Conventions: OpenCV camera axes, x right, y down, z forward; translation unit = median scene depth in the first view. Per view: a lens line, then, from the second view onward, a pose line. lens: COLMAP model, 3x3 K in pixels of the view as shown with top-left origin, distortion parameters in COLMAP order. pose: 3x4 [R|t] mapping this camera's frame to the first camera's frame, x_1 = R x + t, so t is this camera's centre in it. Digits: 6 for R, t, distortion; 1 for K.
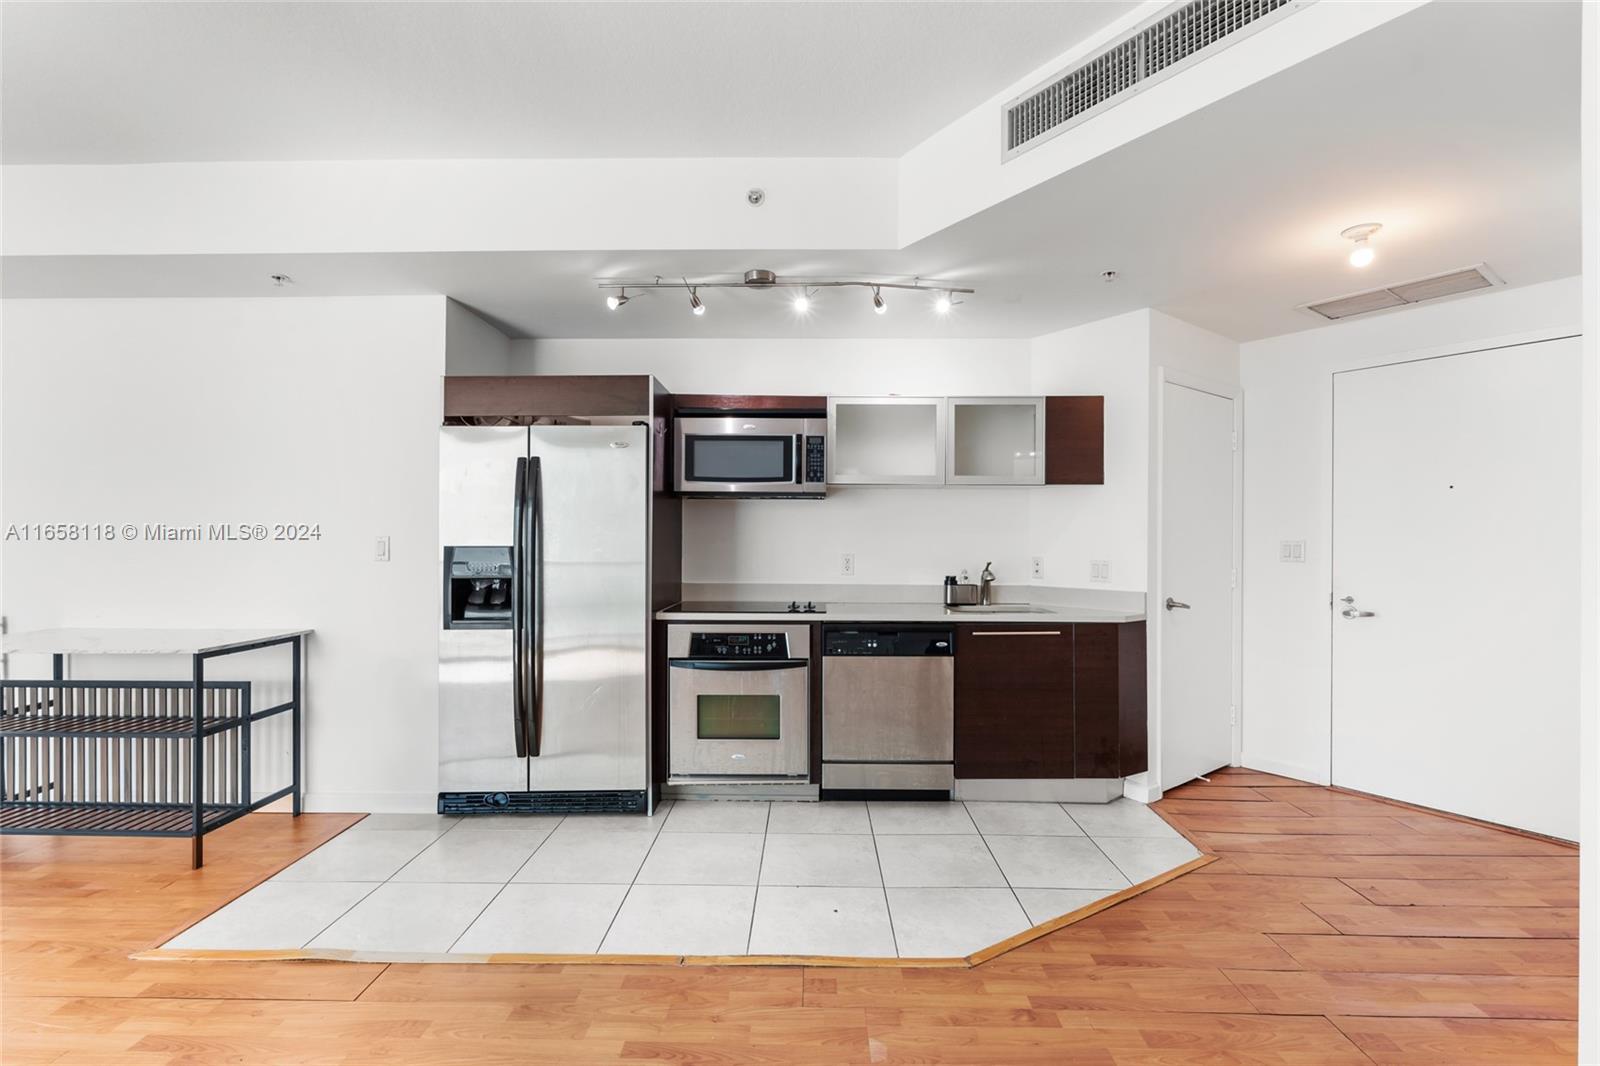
lens RADIAL K [[709.7, 0, 802.6], [0, 709.7, 537.2], [0, 0, 1]] dist [-0.004308, 0.001243]
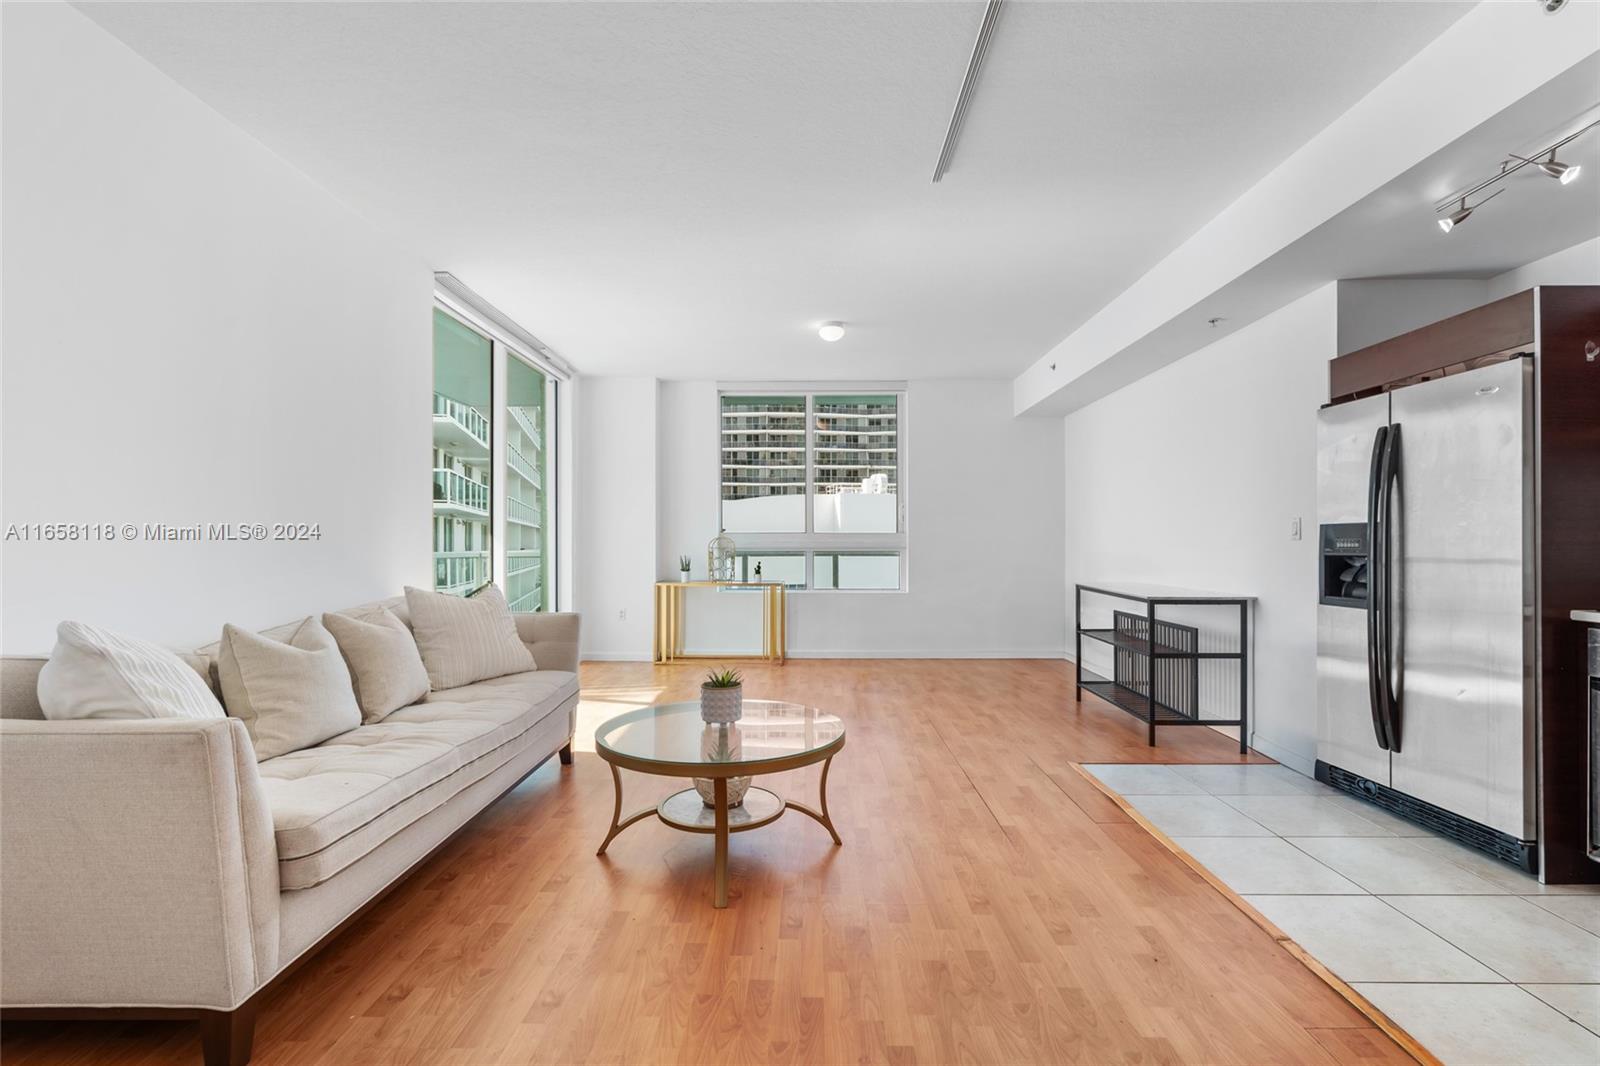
lens RADIAL K [[709.7, 0, 803.2], [0, 709.7, 536.7], [0, 0, 1]] dist [-0.004308, 0.001243]
pose [[0.002499, -0.011369, -0.999932, 0.531118], [0.002305, 0.999933, -0.011364, 0.040737], [0.999994, -0.002277, 0.002525, 0.233259]]
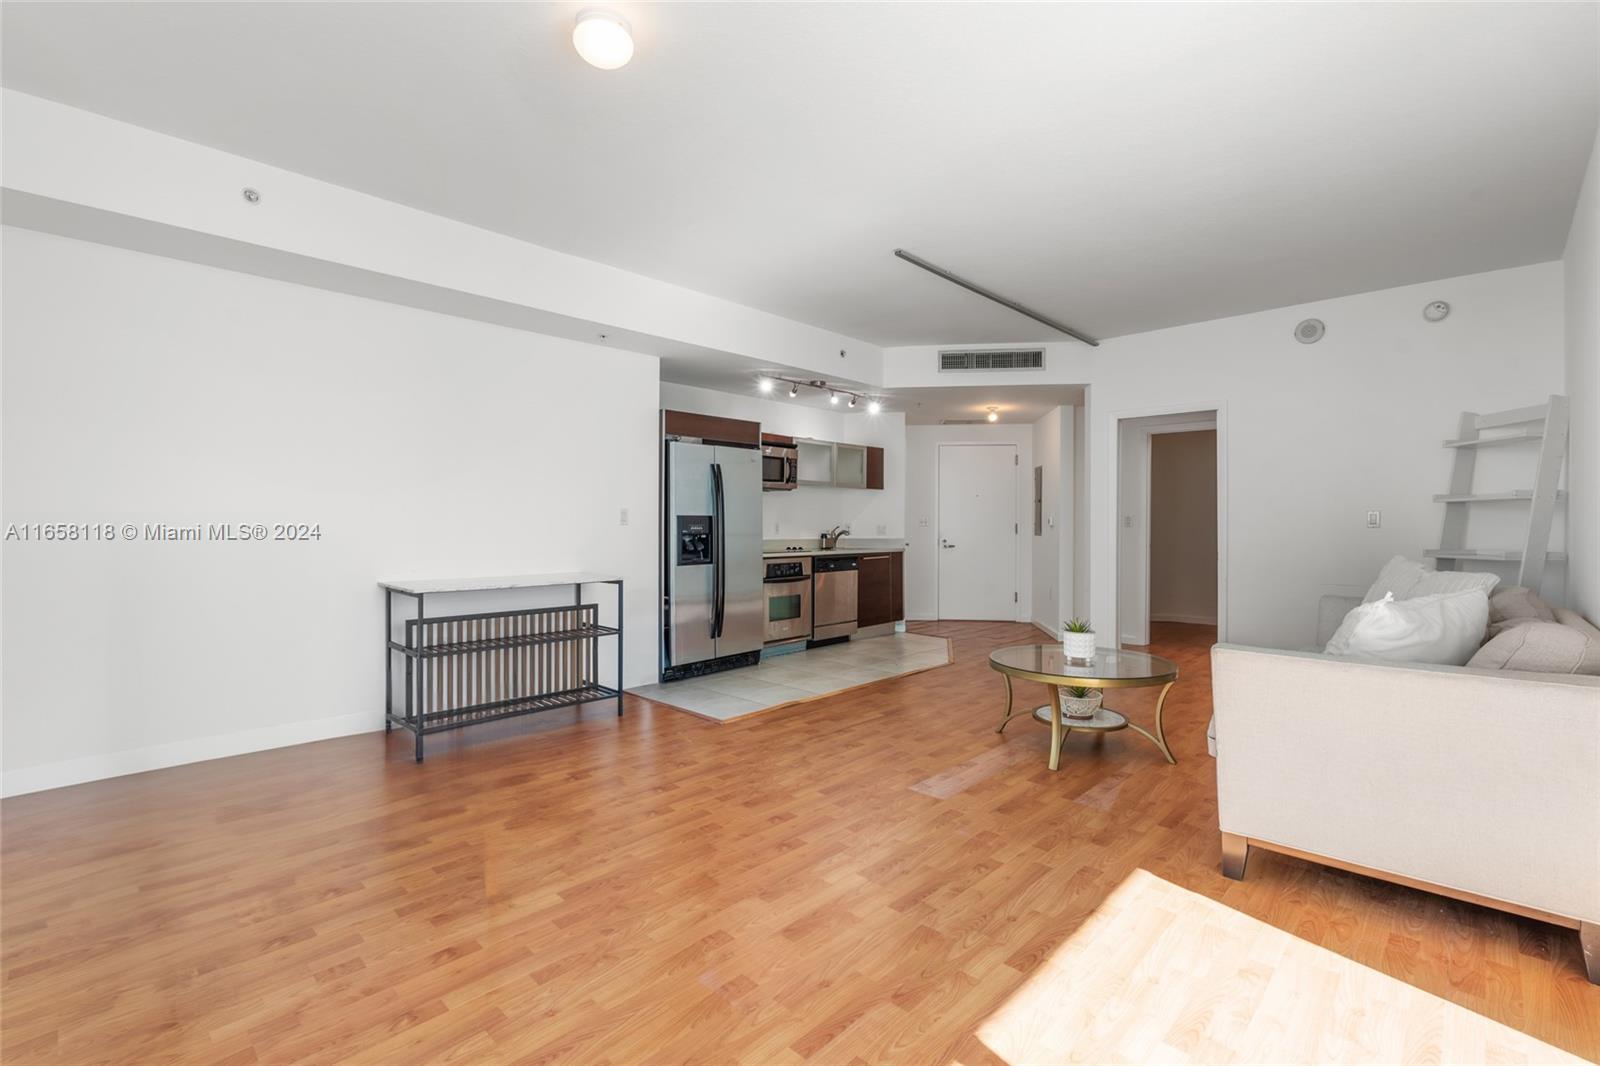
lens RADIAL K [[709.7, 0, 806.6], [0, 709.7, 522.2], [0, 0, 1]] dist [-0.004308, 0.001243]
pose [[0.679586, 0.000292, 0.733595, -1.493958], [-0.002079, 0.999997, 0.001528, 0.024876], [-0.733592, -0.002564, 0.679585, -0.332234]]
